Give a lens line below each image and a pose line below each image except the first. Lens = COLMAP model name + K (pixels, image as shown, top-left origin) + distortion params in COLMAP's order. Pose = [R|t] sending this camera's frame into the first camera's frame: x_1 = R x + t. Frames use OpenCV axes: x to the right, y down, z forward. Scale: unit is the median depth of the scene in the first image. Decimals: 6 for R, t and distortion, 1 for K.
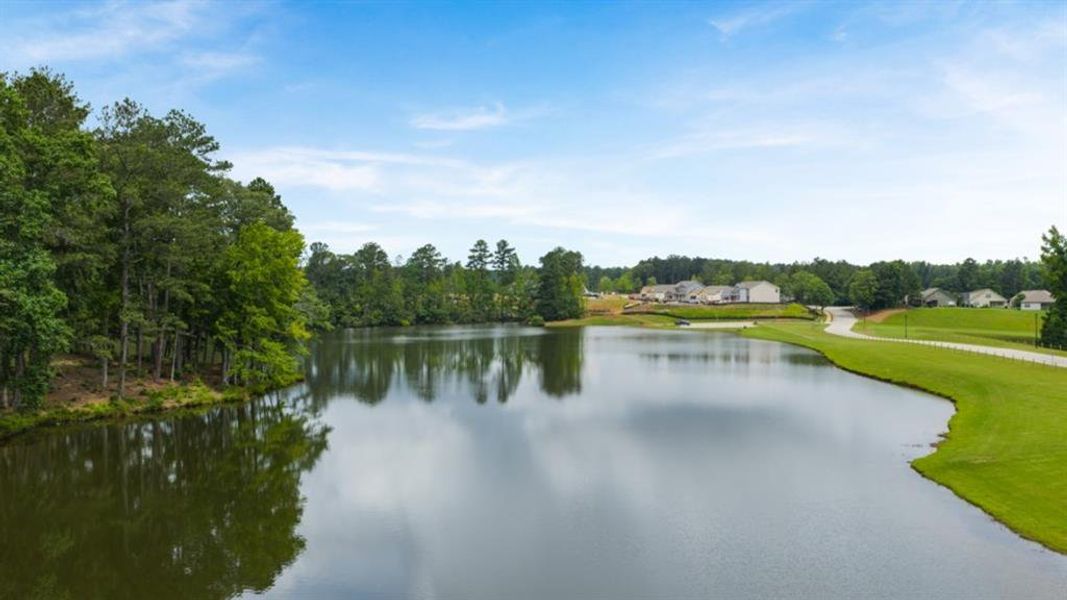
lens RADIAL K [[875.1, 0, 531.8], [0, 875.1, 295.2], [0, 0, 1]] dist [0.013907, -0.009200]
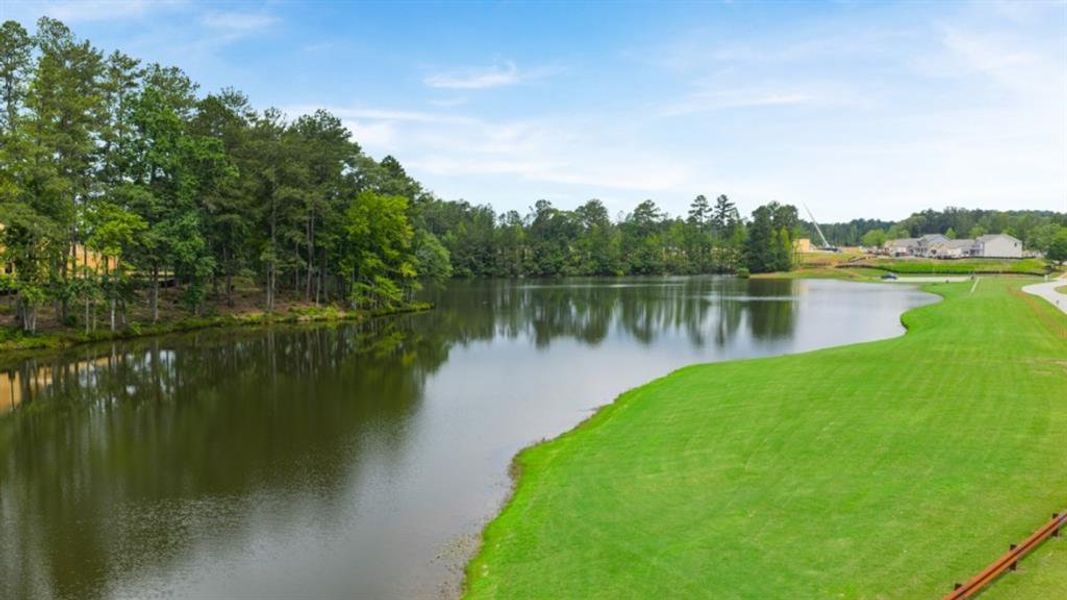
lens RADIAL K [[875.1, 0, 535.9], [0, 875.1, 303.1], [0, 0, 1]] dist [0.013907, -0.009200]
pose [[0.942856, 0.025066, -0.332257, 0.117304], [-0.004866, 0.998096, 0.061487, 0.002355], [0.333165, -0.056356, 0.941183, -0.063928]]
